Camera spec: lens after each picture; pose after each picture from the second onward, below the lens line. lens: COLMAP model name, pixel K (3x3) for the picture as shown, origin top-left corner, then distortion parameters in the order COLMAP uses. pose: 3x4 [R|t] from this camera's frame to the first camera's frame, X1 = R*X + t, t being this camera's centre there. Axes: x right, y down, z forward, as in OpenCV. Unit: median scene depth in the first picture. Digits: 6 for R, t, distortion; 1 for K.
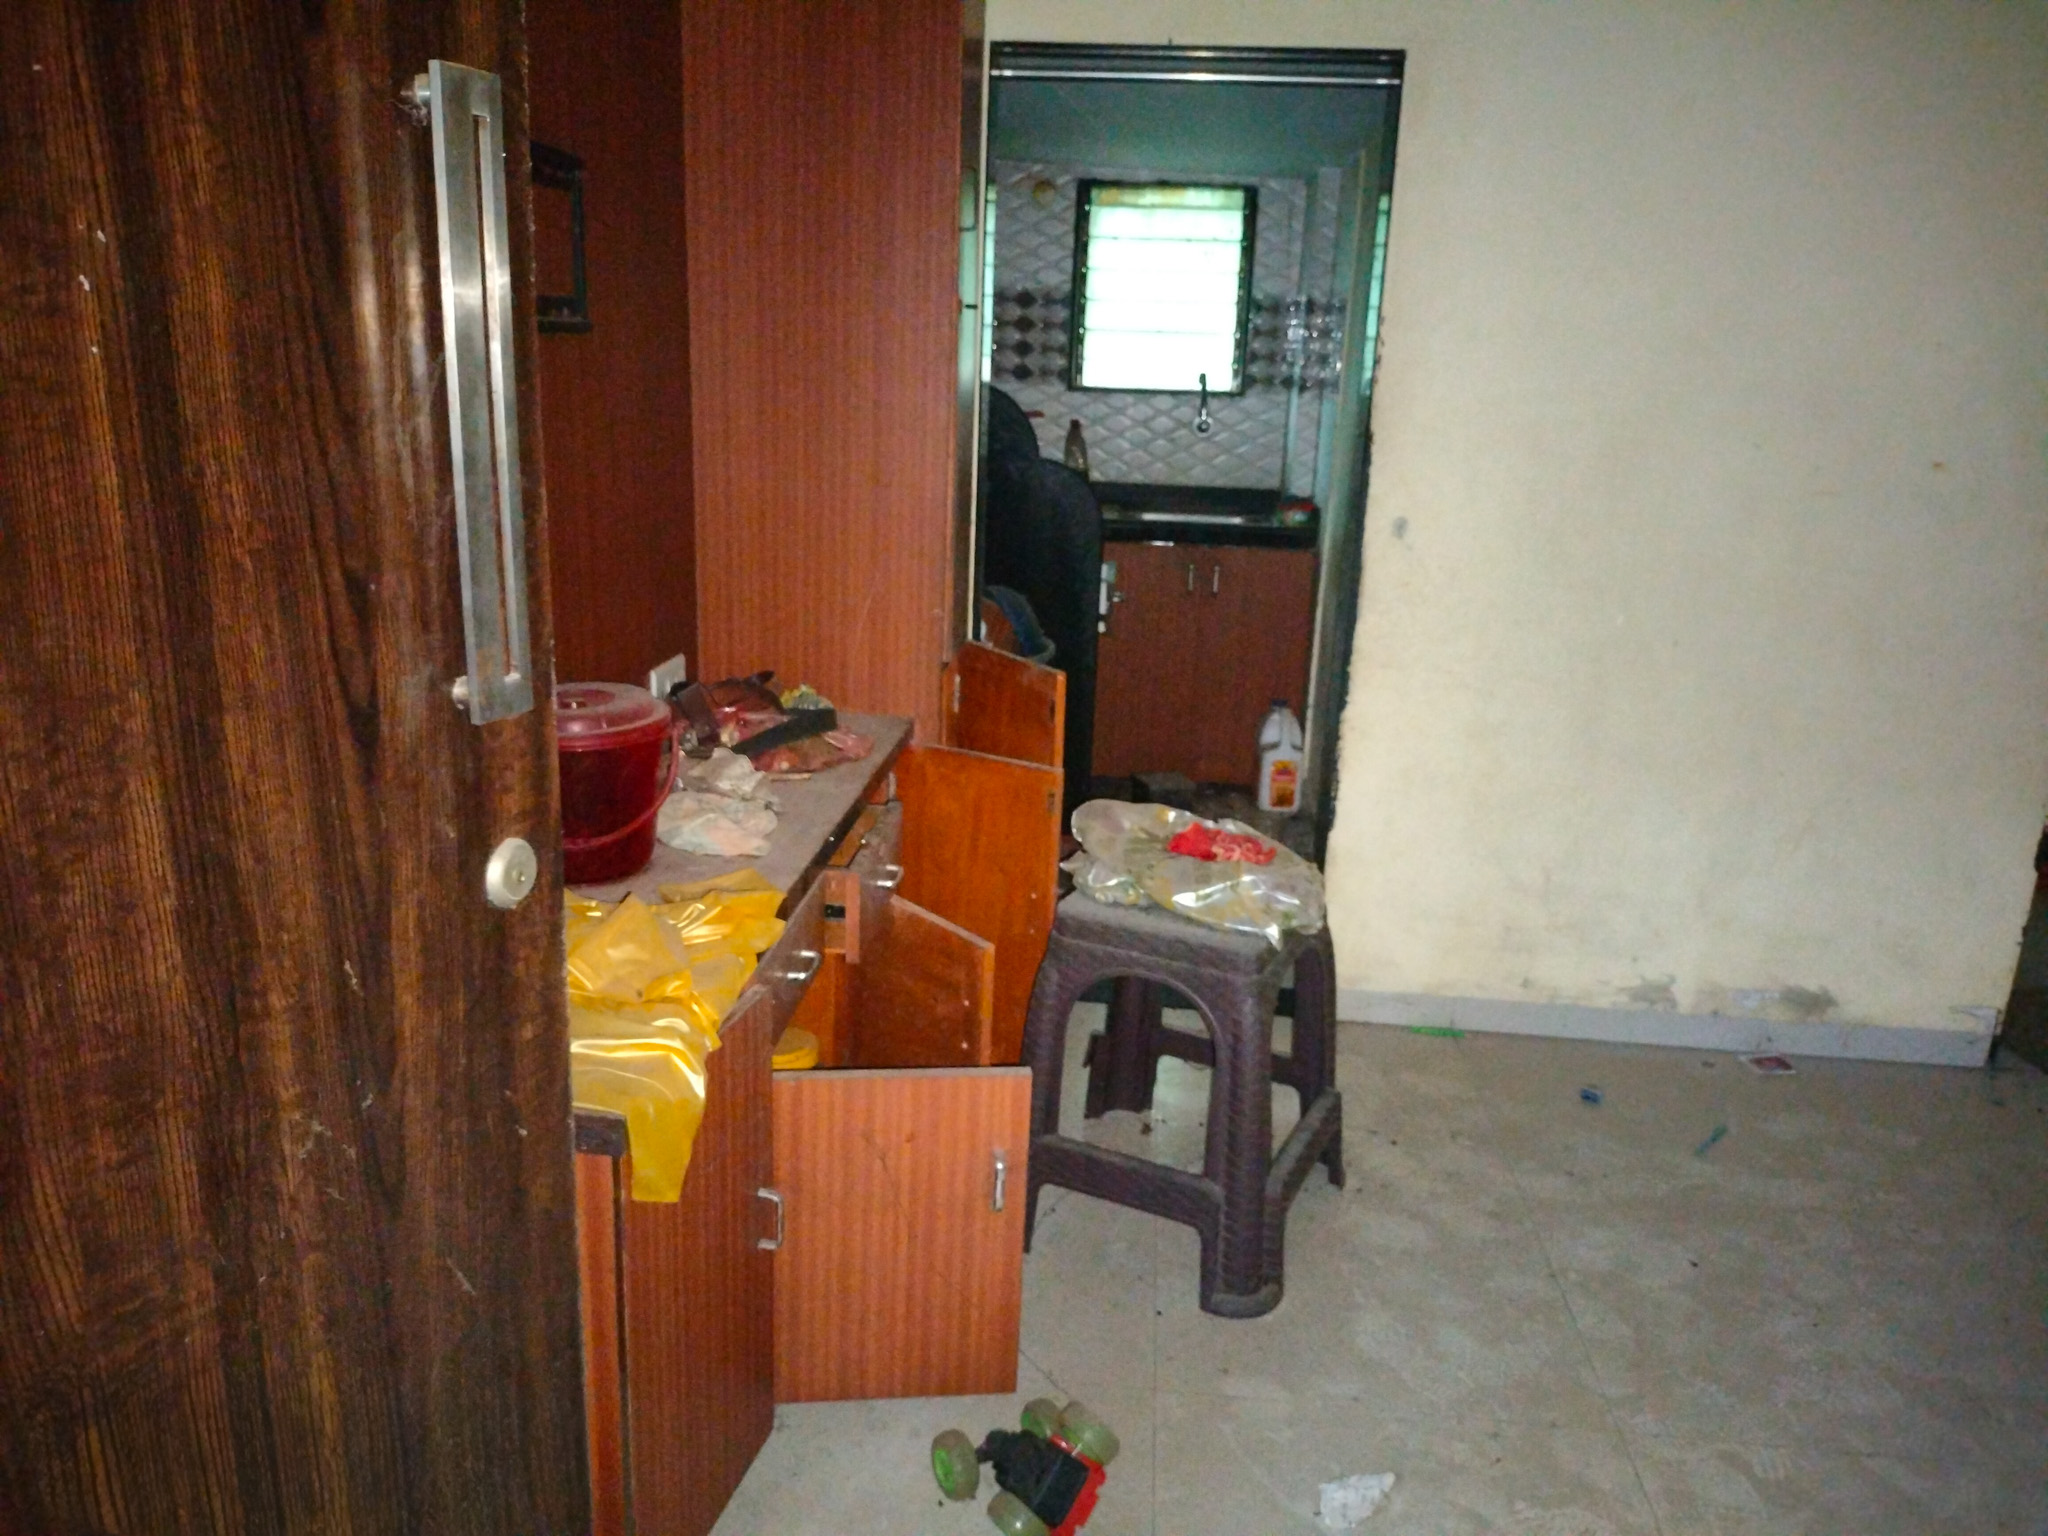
lens RADIAL K [[1510.2, 0, 1024.0], [0, 1510.2, 768.0], [0, 0, 1]] dist [0.065450, -0.098526]
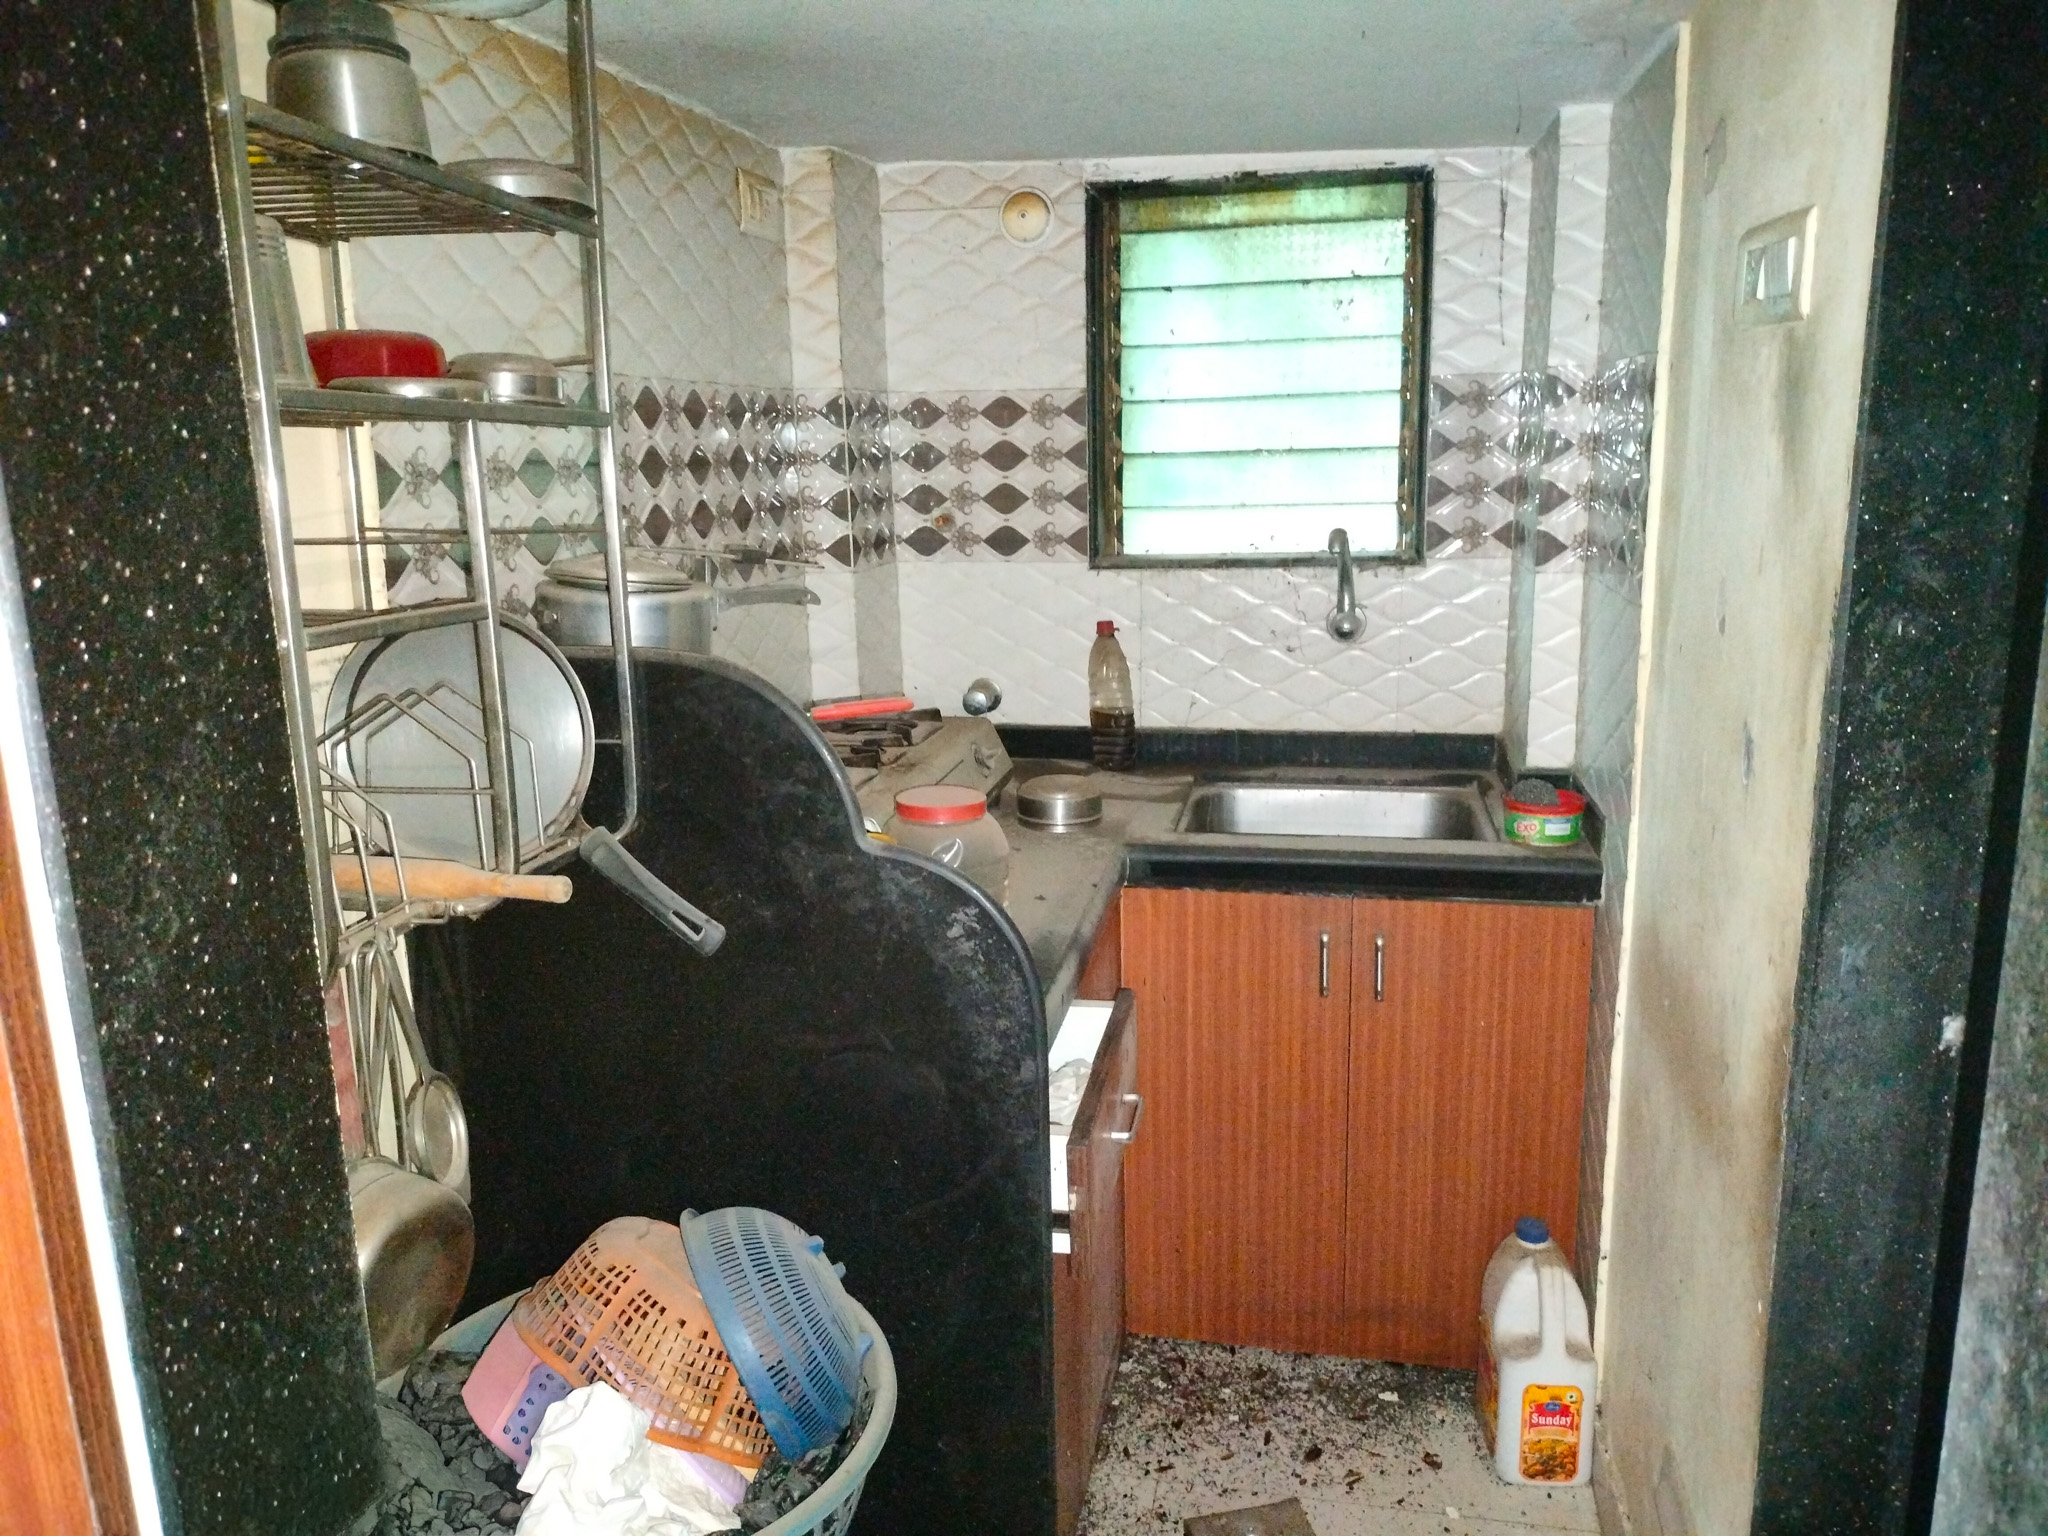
lens RADIAL K [[1510.2, 0, 1024.0], [0, 1510.2, 768.0], [0, 0, 1]] dist [0.065450, -0.098526]
pose [[0.991471, -0.032681, -0.126165, 0.072592], [0.024196, 0.997377, -0.068214, -0.143999], [0.128063, 0.064579, 0.989661, 0.472690]]
